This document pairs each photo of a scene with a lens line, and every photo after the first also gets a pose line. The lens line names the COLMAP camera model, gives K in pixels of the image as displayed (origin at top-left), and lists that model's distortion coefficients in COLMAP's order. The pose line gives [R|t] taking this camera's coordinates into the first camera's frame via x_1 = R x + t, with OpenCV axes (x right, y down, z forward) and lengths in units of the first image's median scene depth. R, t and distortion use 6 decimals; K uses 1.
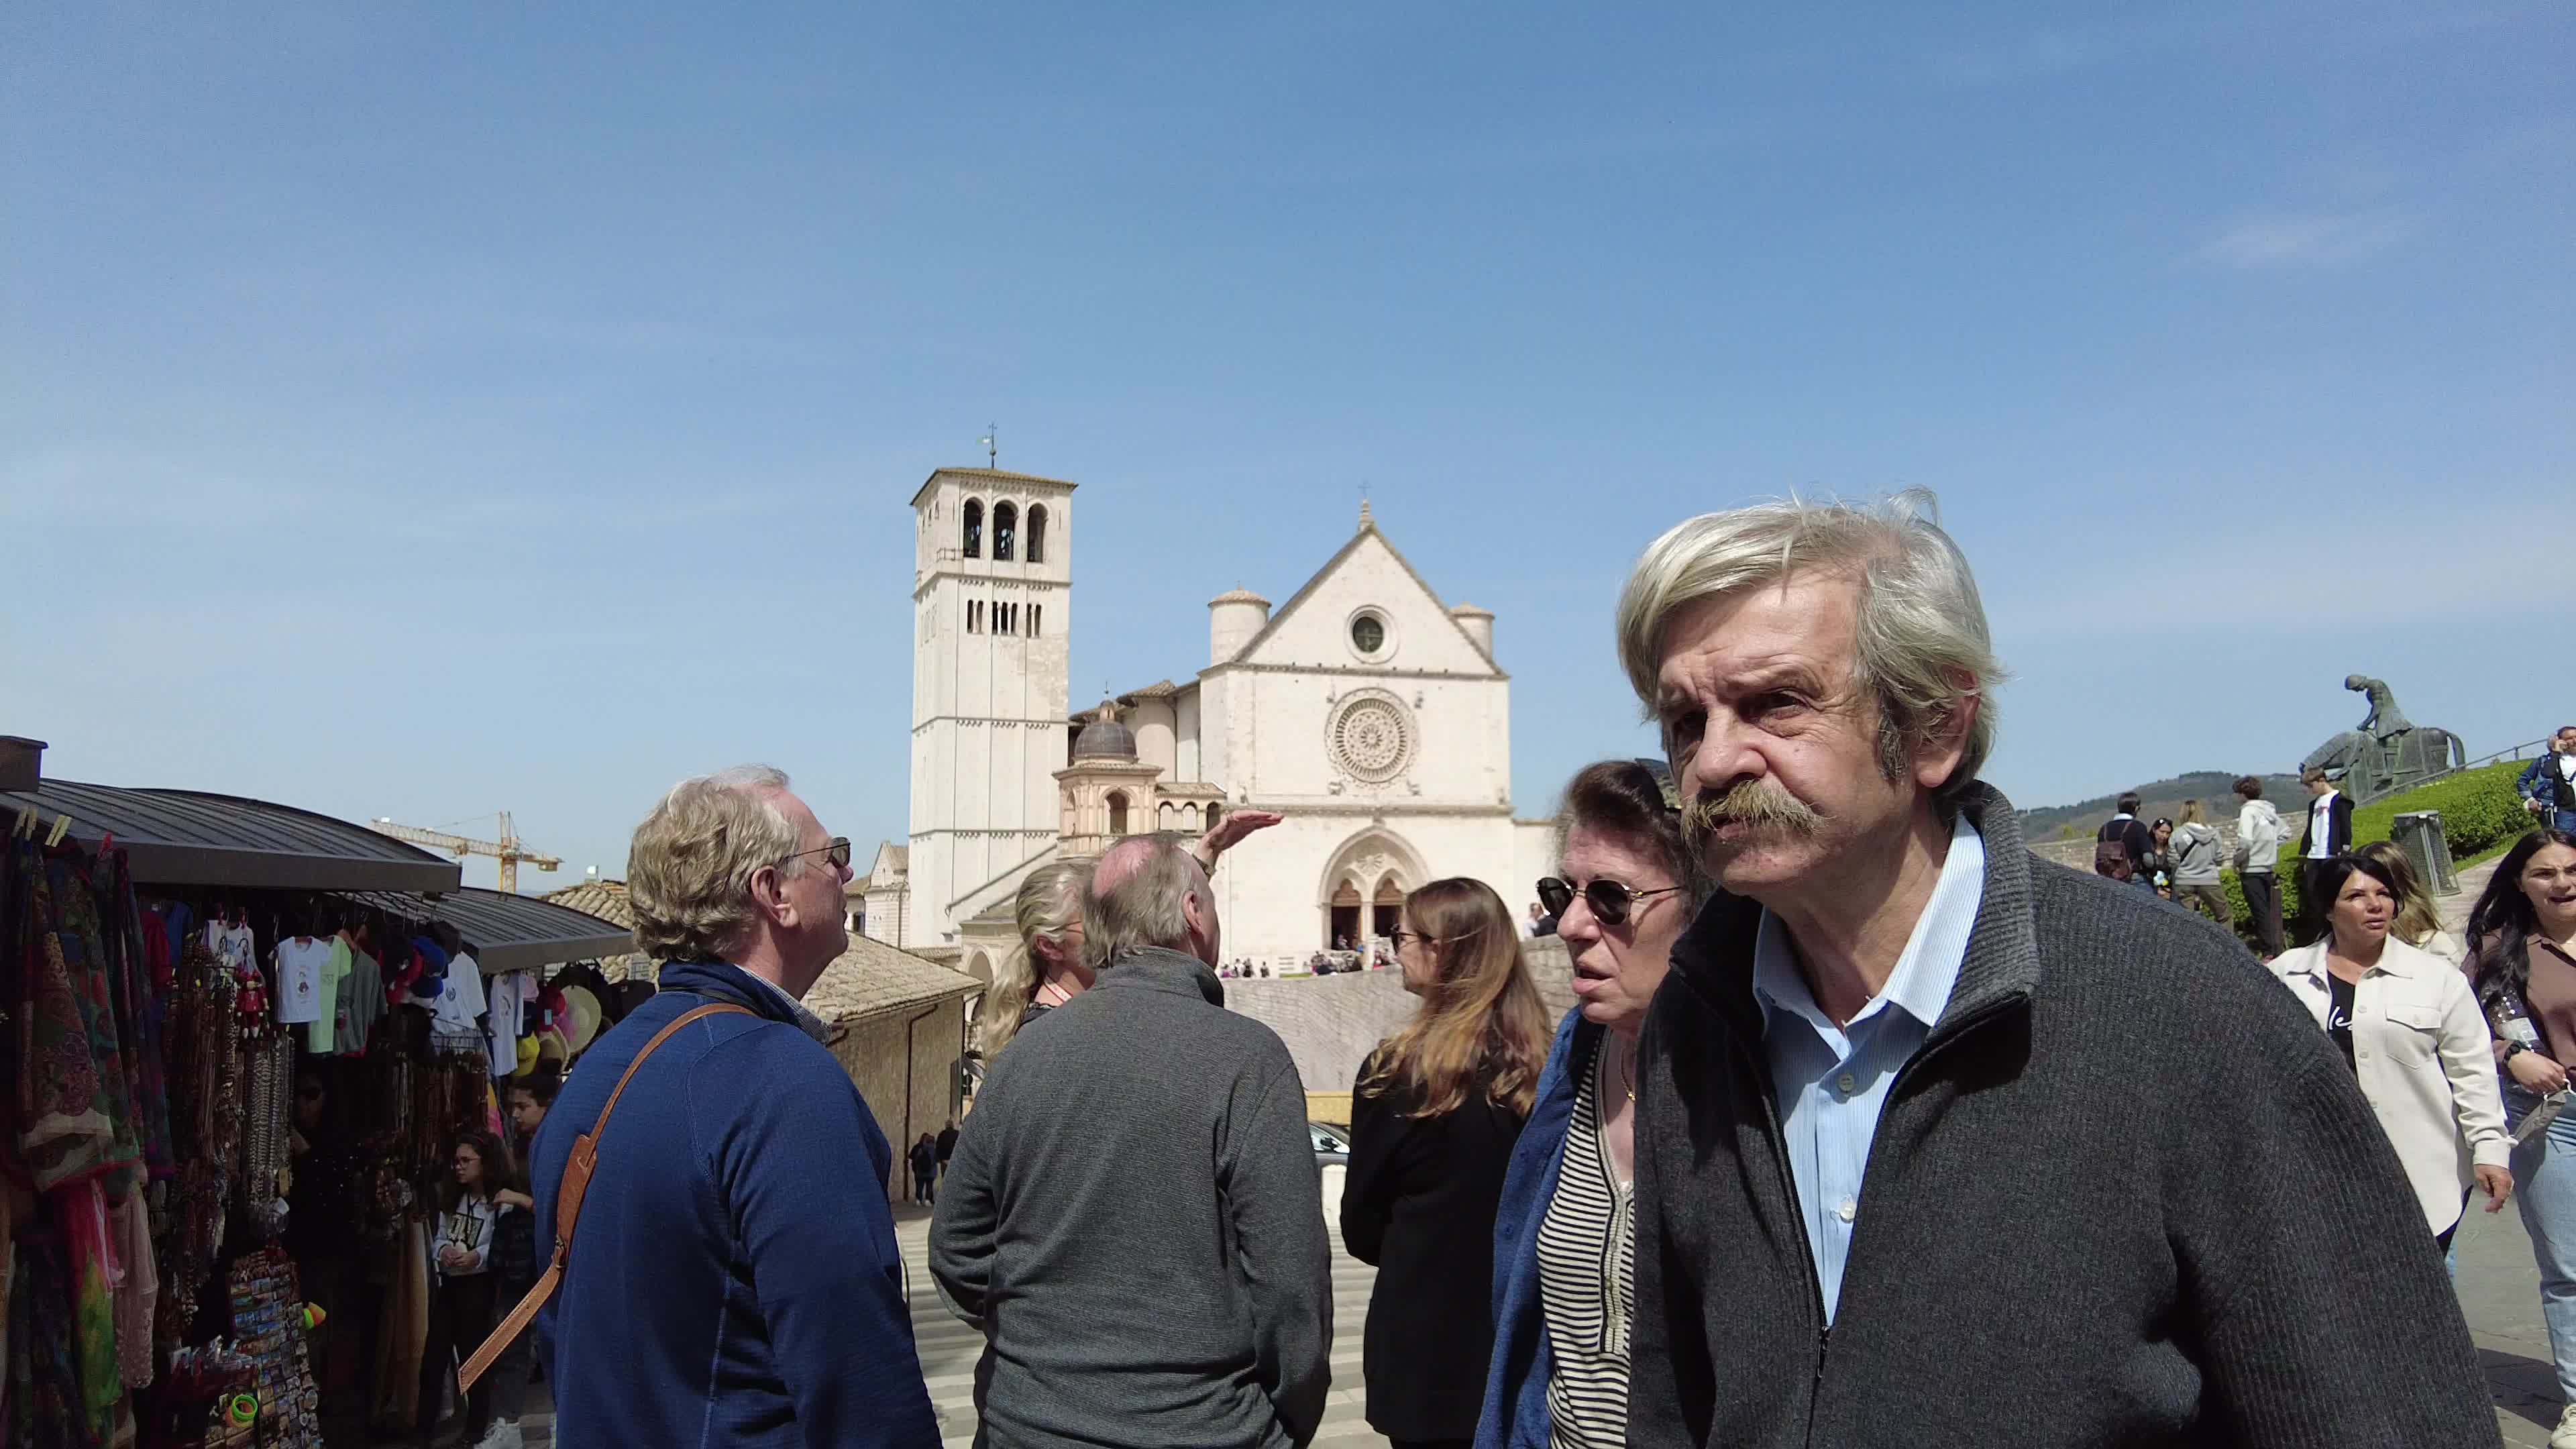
lens RADIAL K [[1558.6, 0, 1288.0], [0, 1558.6, 724.5], [0, 0, 1]] dist [0.017060, -0.067452]
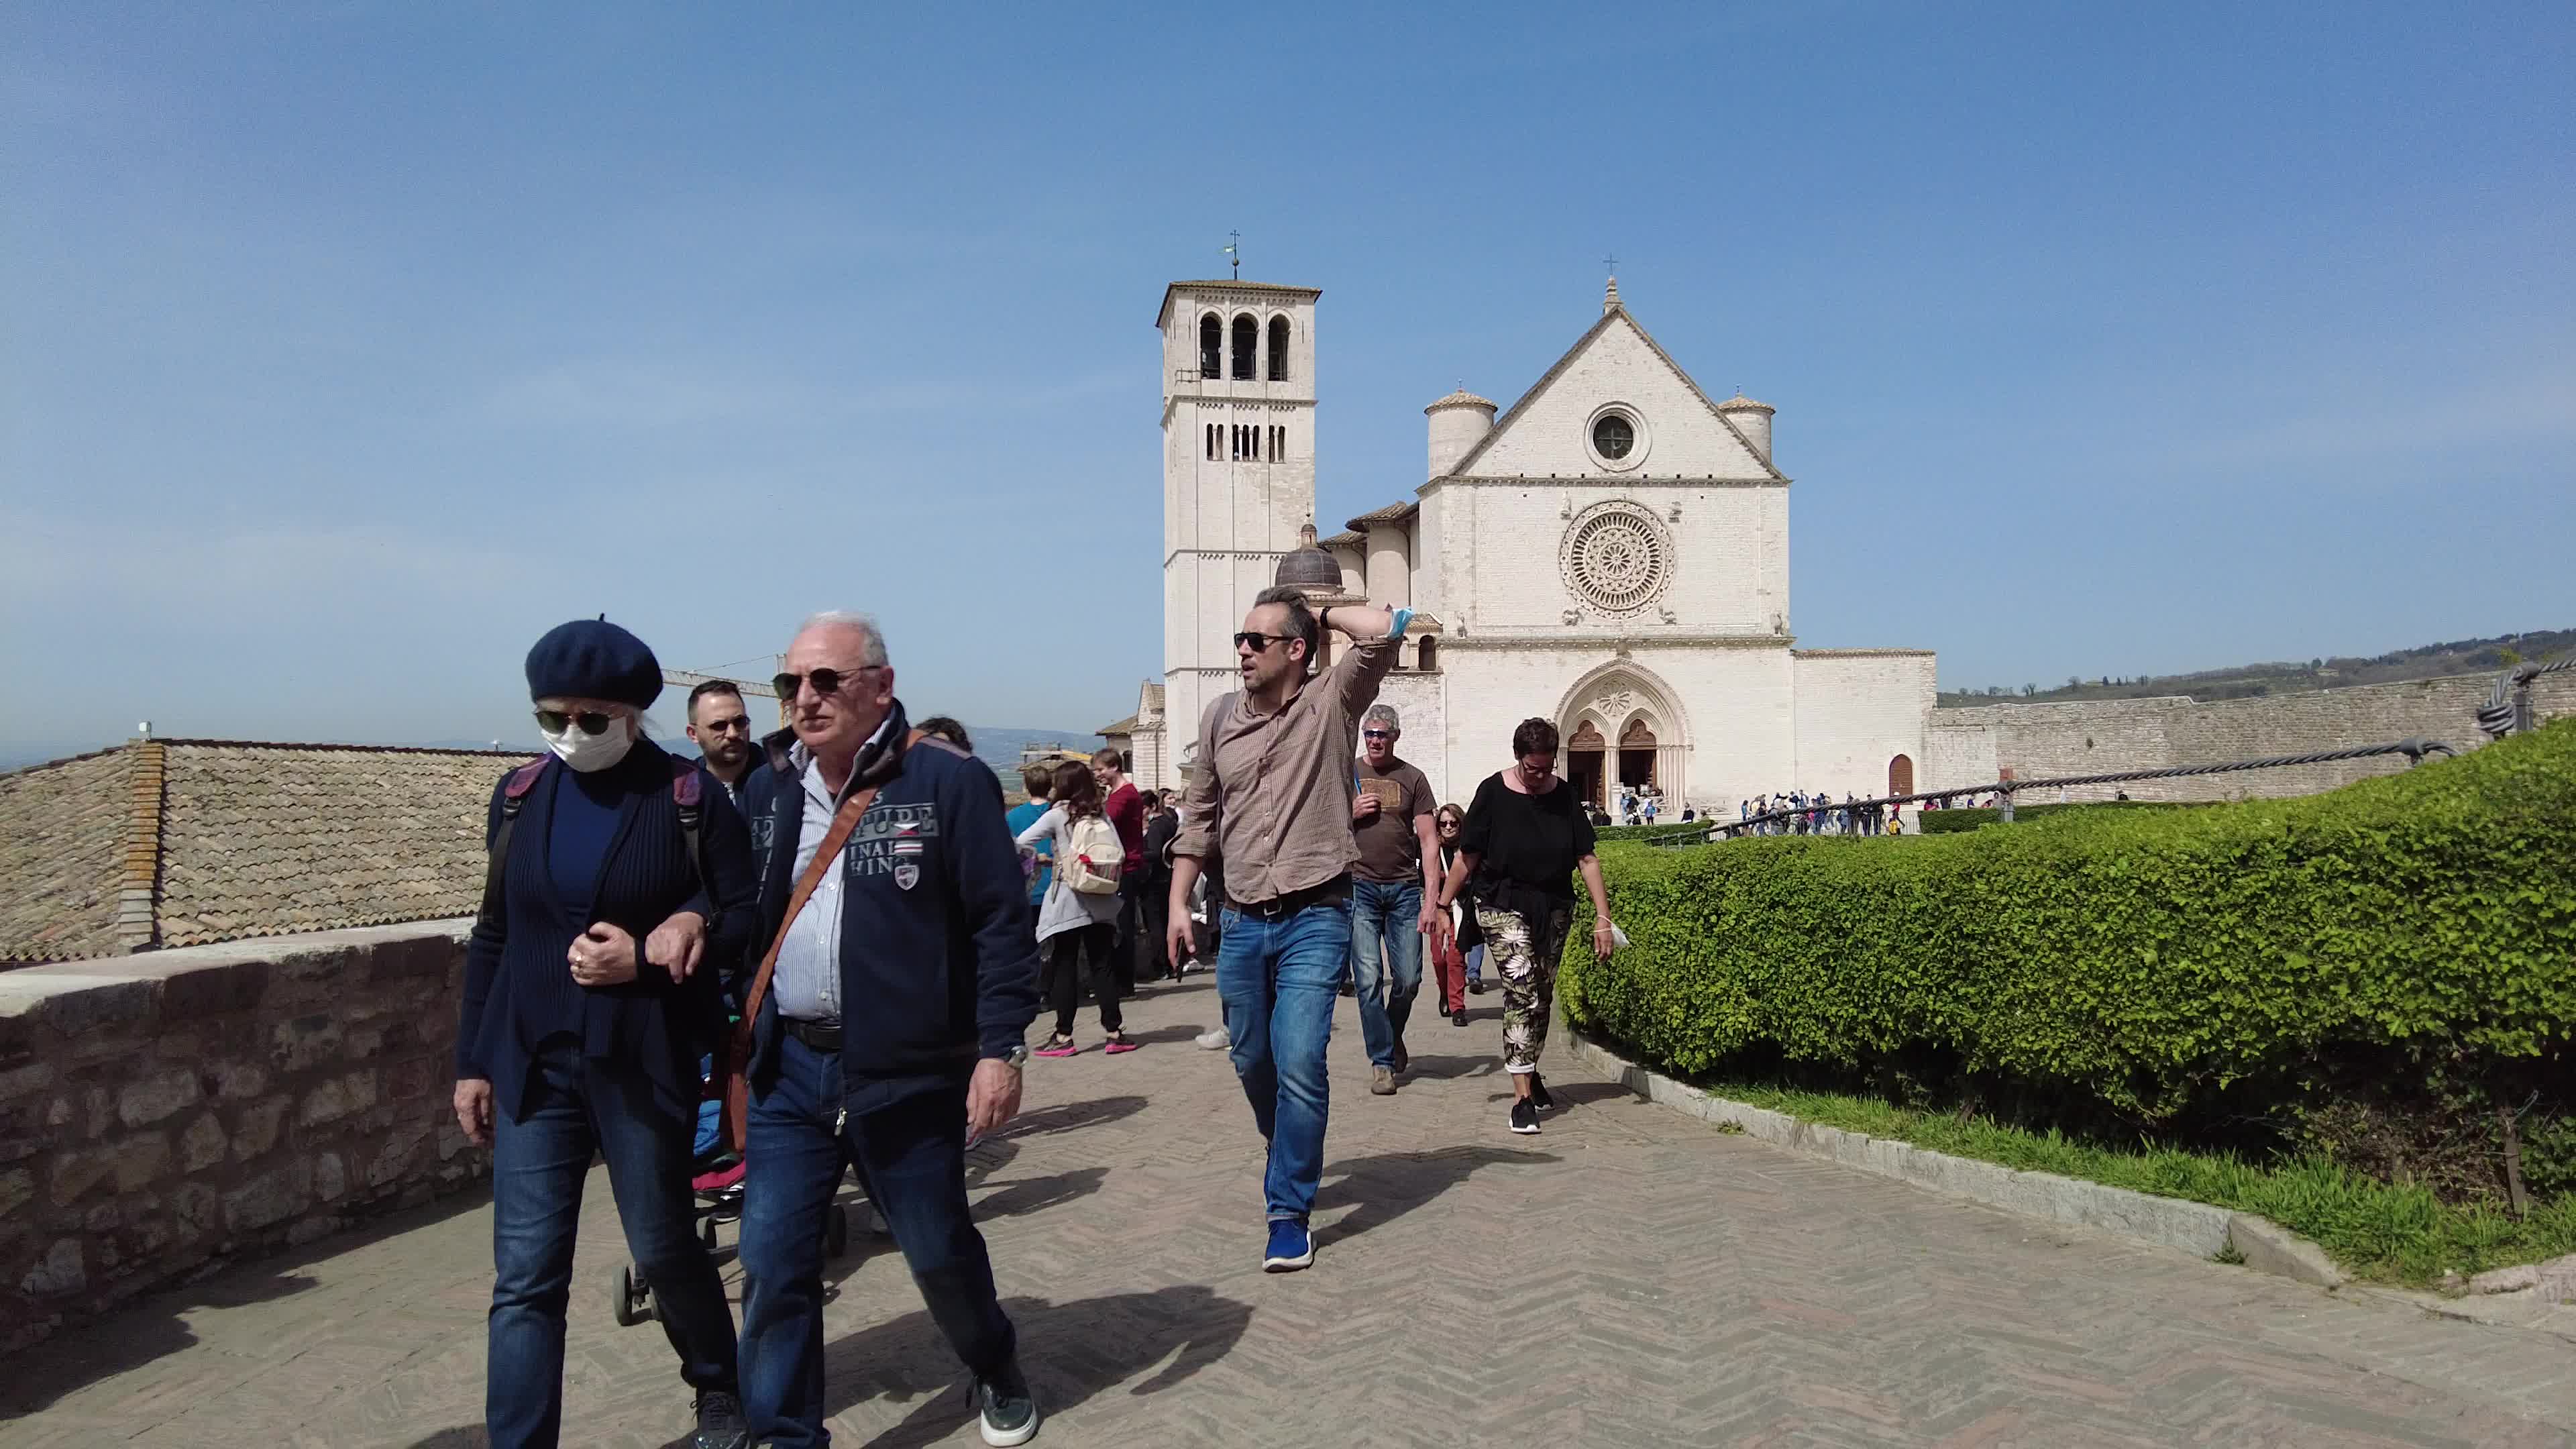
lens RADIAL K [[1536.2, 0, 1288.0], [0, 1536.2, 724.5], [0, 0, 1]] dist [0.063972, 0.000154]
pose [[0.971988, -0.000433, -0.235029, 0.076287], [0.025307, 0.994377, 0.102827, 0.007467], [0.233663, -0.105894, 0.966534, 0.117008]]
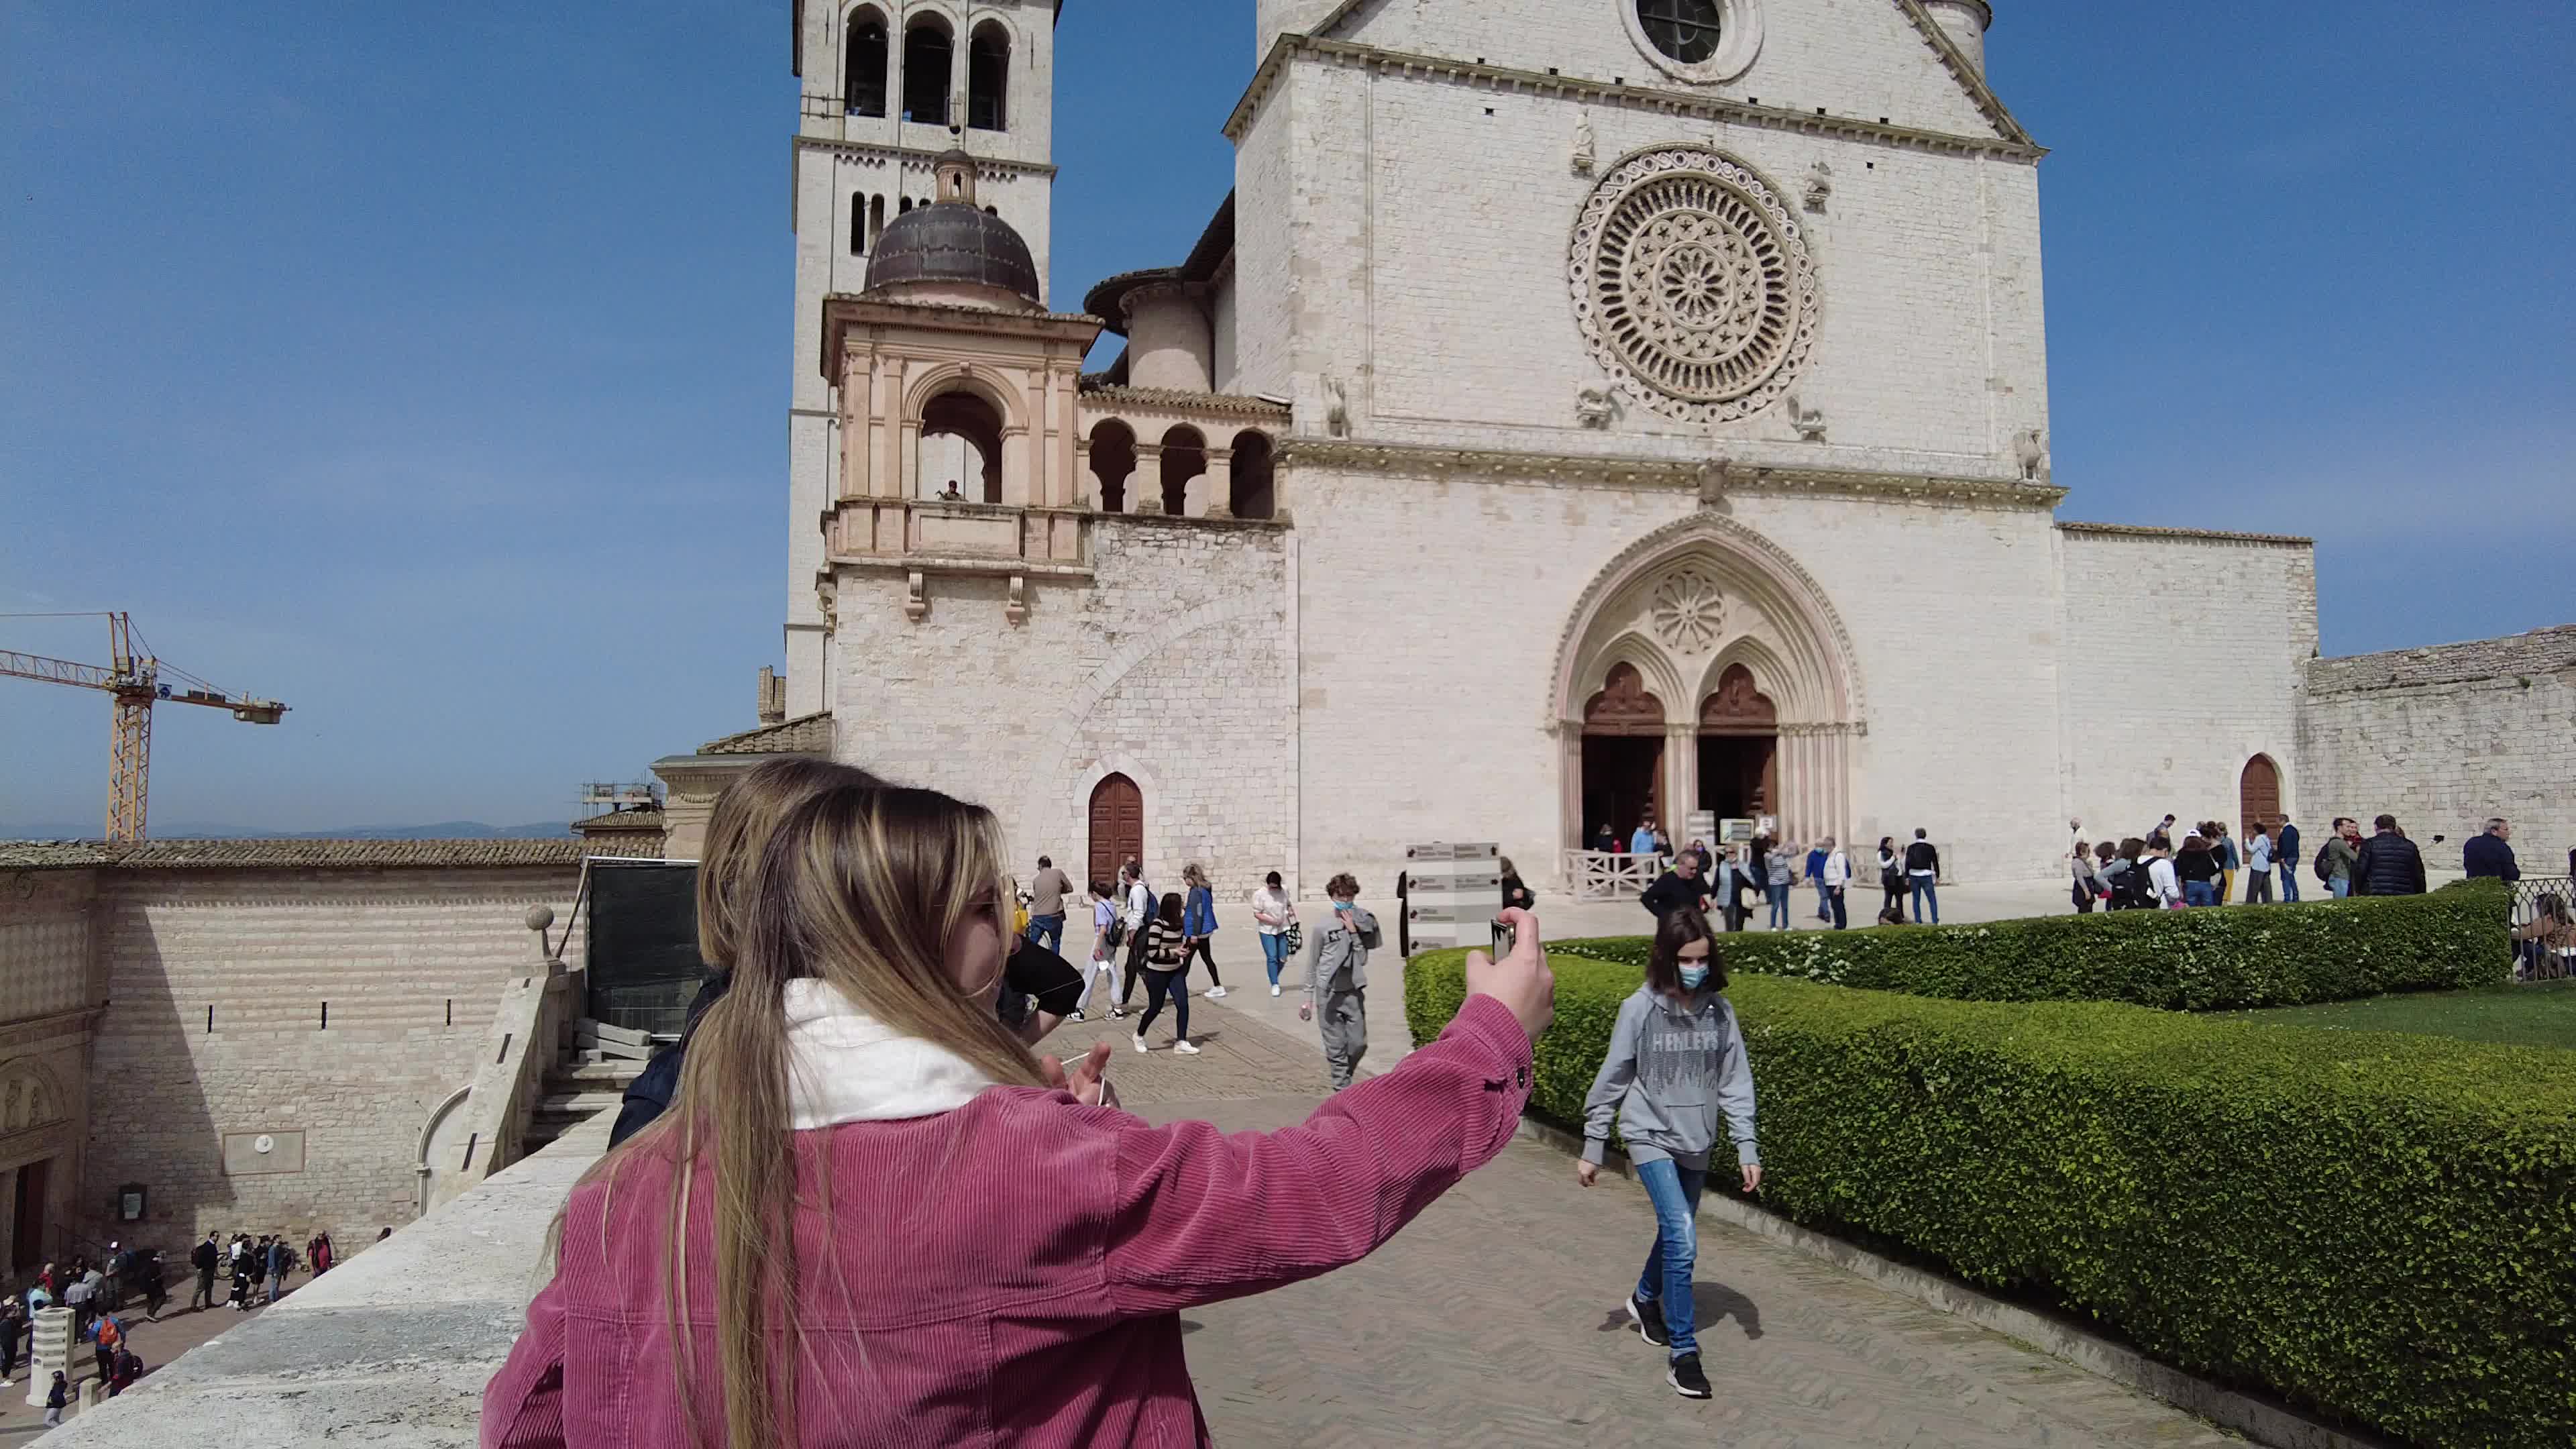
lens RADIAL K [[1572.0, 0, 1283.9], [0, 1572.0, 718.1], [0, 0, 1]] dist [0.029829, -0.120718]
pose [[0.993159, -0.002268, -0.116744, 0.000597], [0.007699, 0.998908, 0.046092, 0.092123], [0.116512, -0.046676, 0.992092, 0.603115]]
